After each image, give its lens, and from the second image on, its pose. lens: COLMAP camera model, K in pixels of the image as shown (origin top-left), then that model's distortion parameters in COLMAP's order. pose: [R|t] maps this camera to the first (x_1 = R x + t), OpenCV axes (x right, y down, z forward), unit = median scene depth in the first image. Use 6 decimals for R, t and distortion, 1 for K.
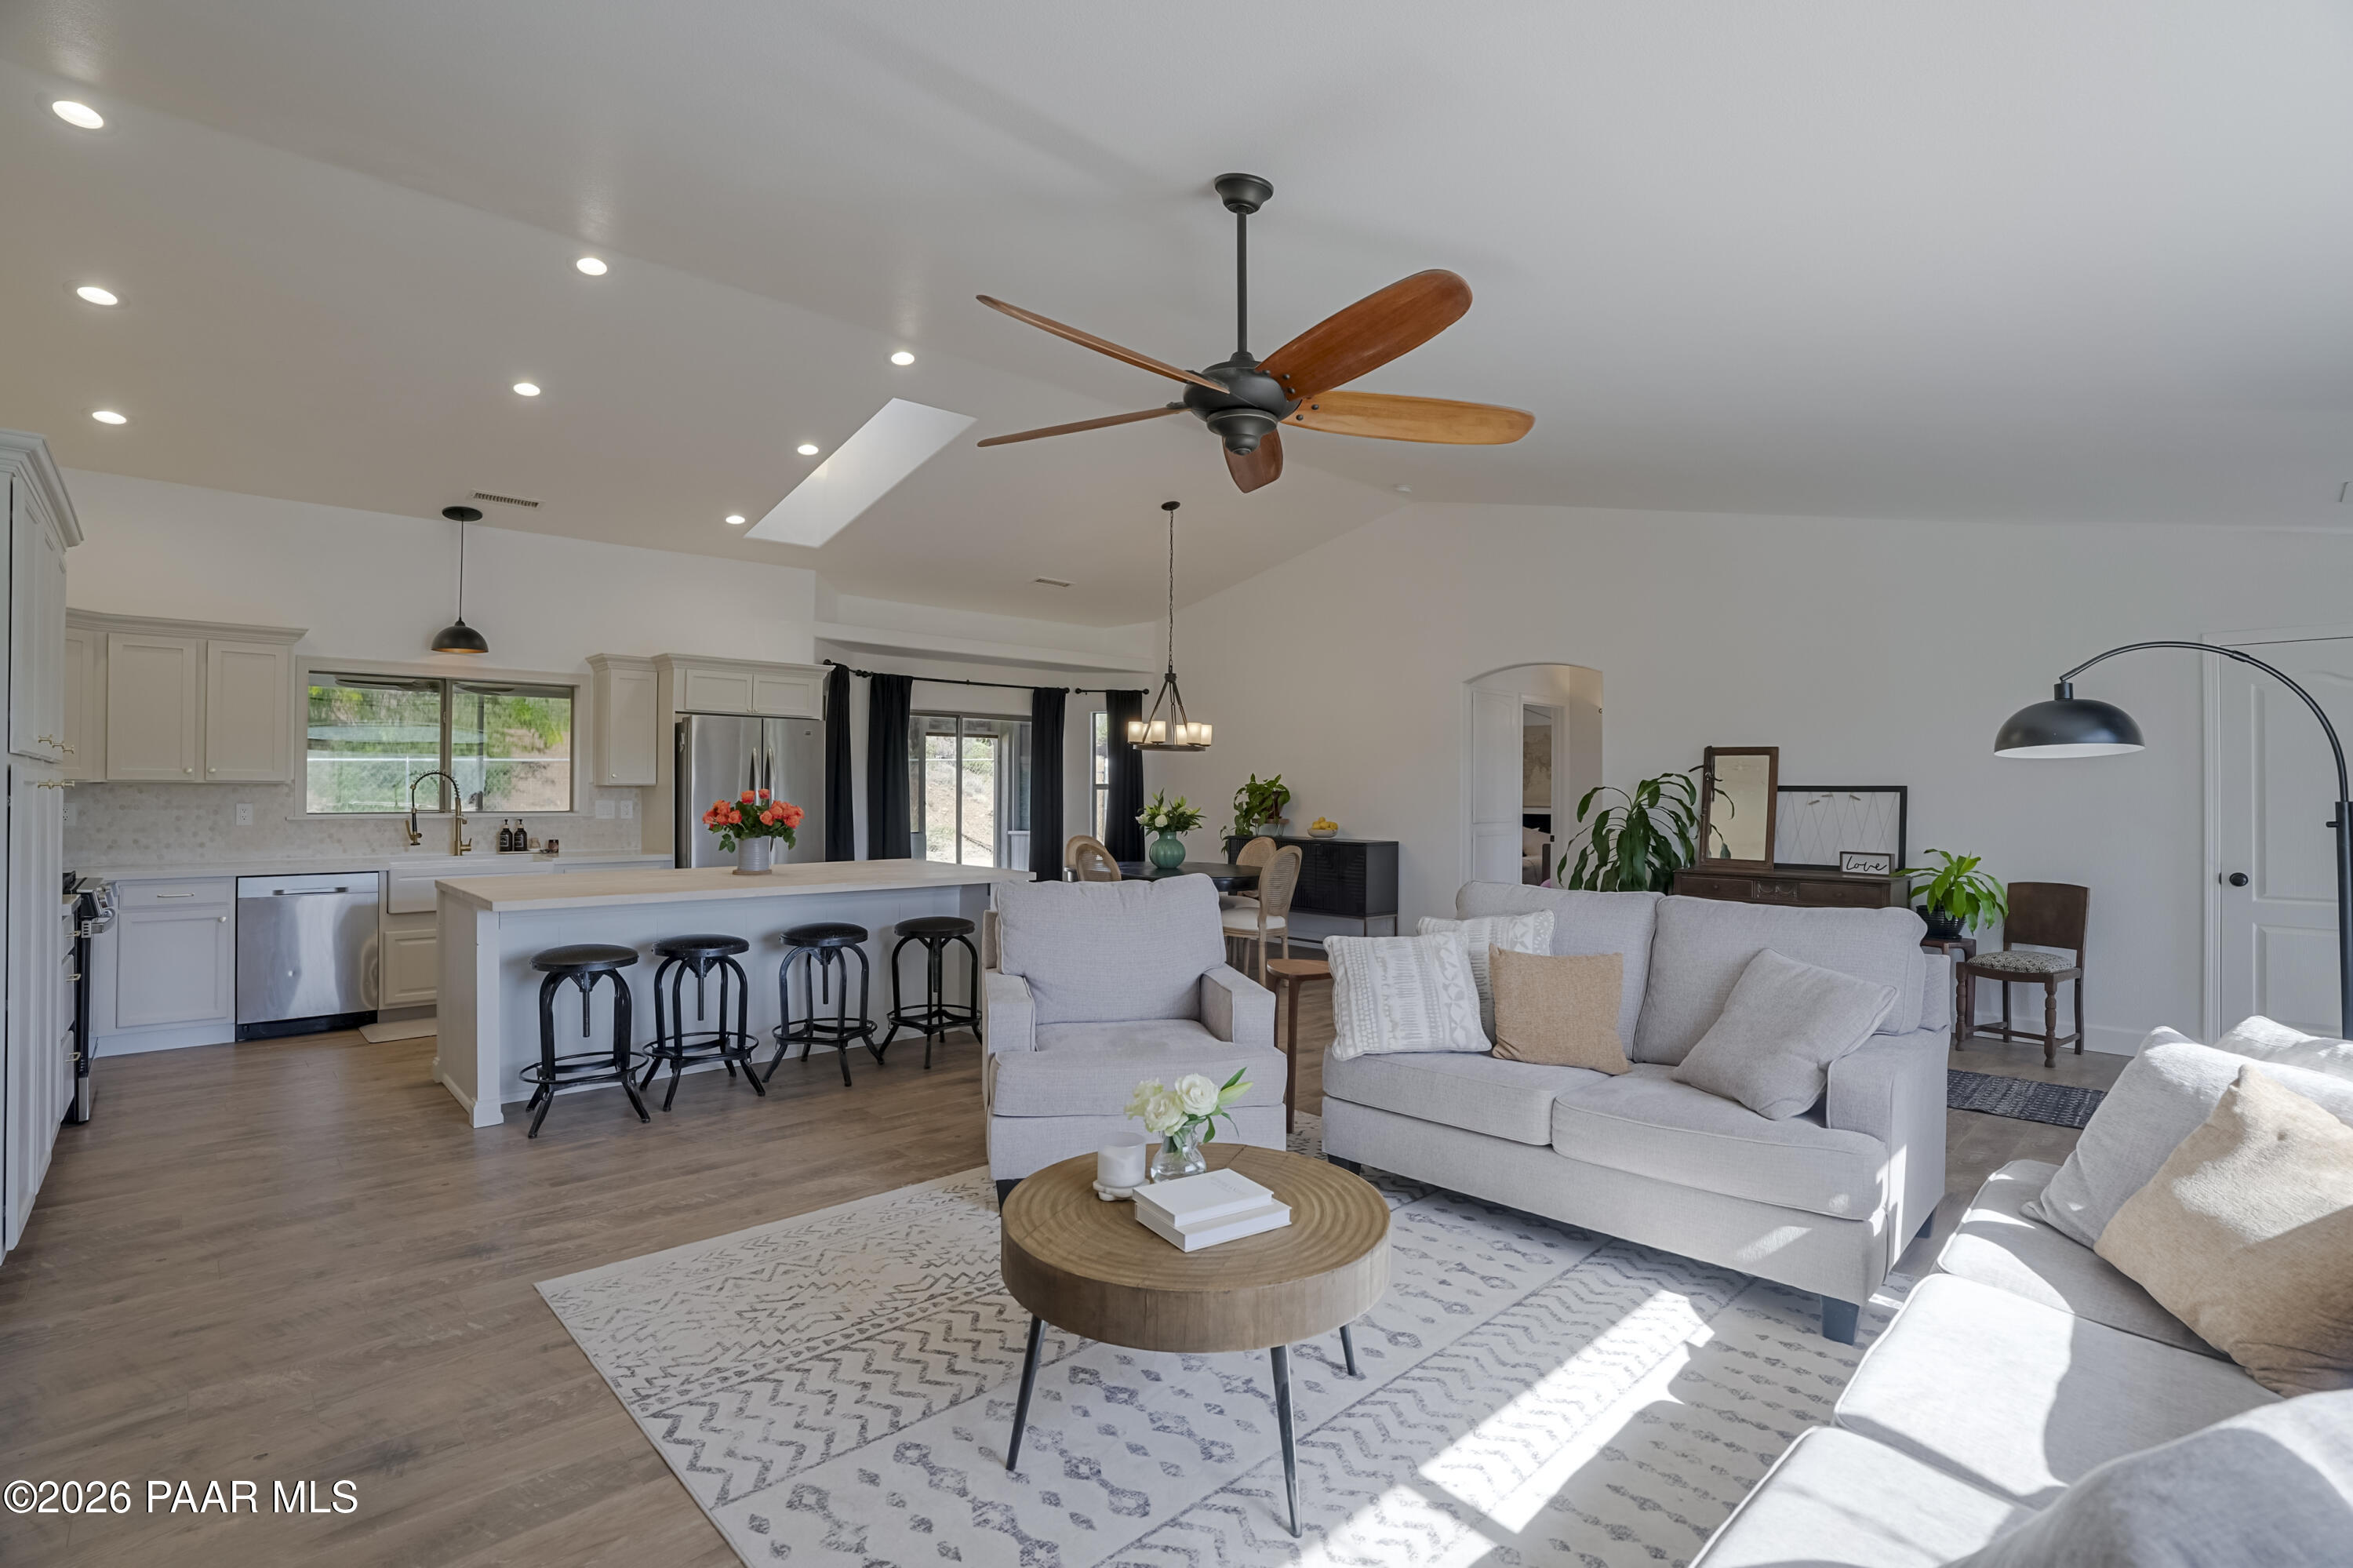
lens RADIAL K [[1093.4, 0, 1172.4], [0, 1093.4, 784.2], [0, 0, 1]] dist [-0.042307, 0.013677]
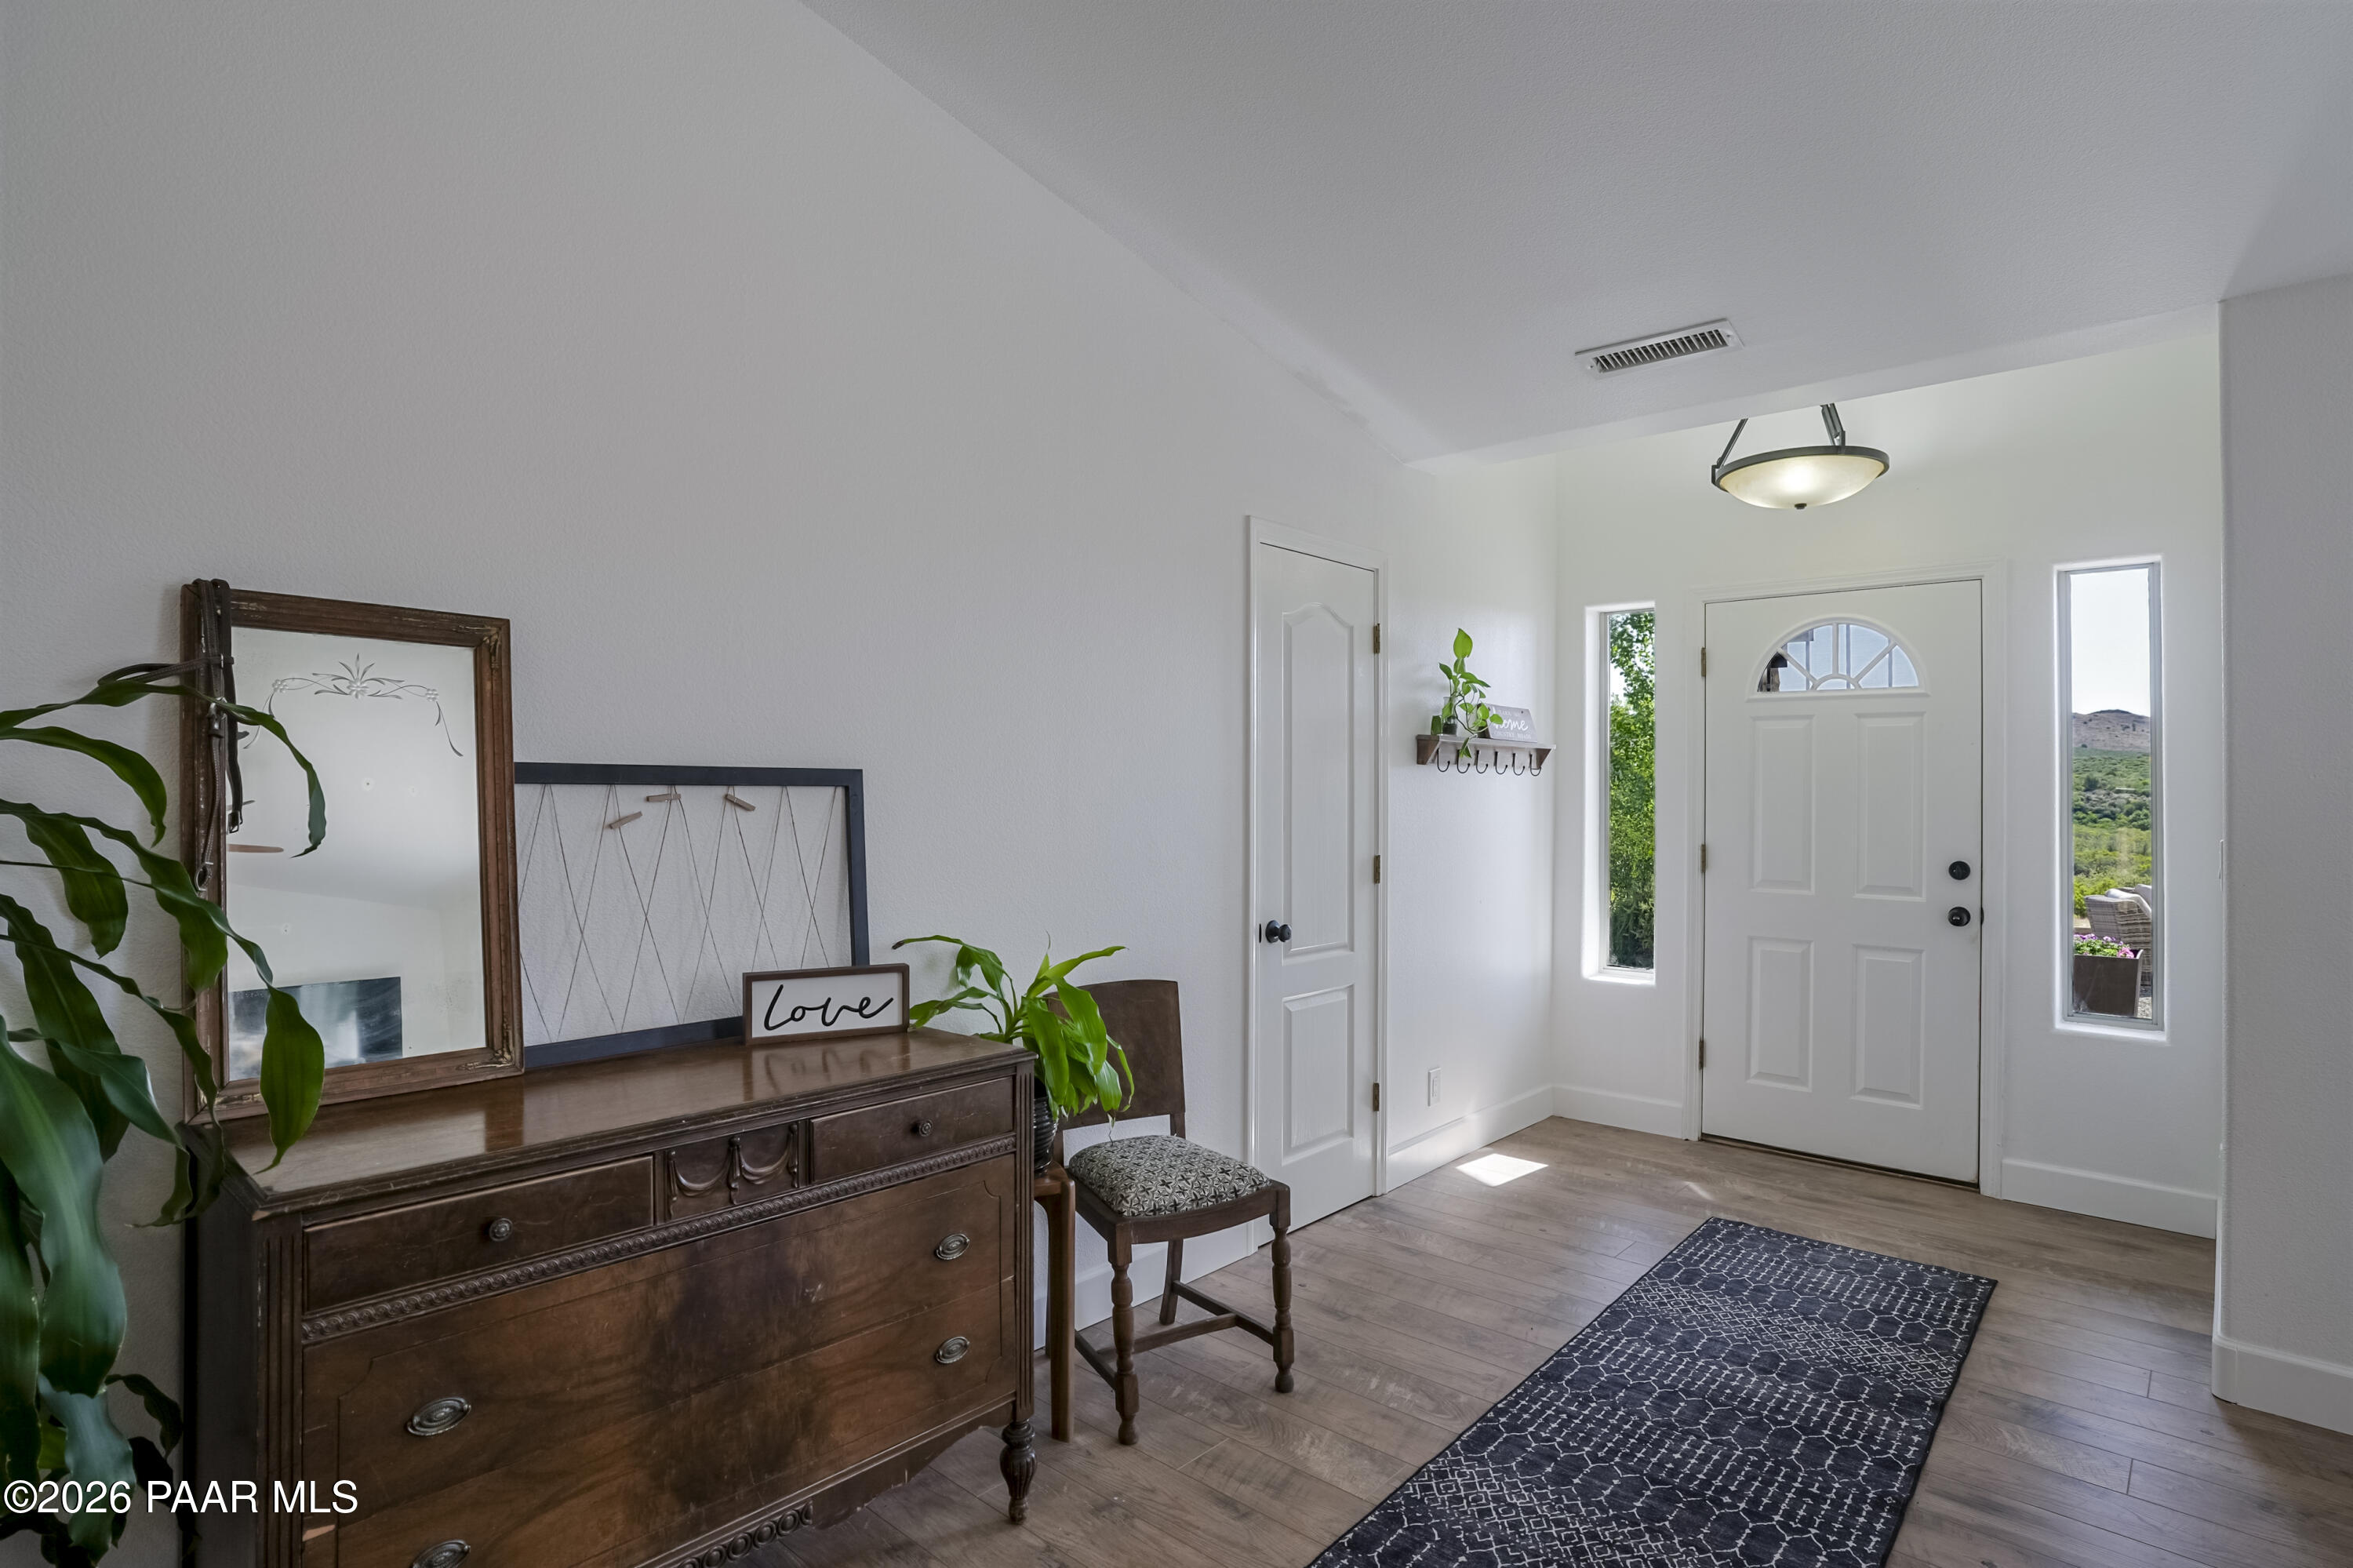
lens RADIAL K [[1187.0, 0, 1175.4], [0, 1187.0, 779.9], [0, 0, 1]] dist [-0.025381, -0.000415]
pose [[-0.084268, 0.010211, 0.996391, 0.268966], [-0.017684, 0.999775, -0.011742, 0.006892], [-0.996286, -0.018610, -0.084069, 0.927550]]
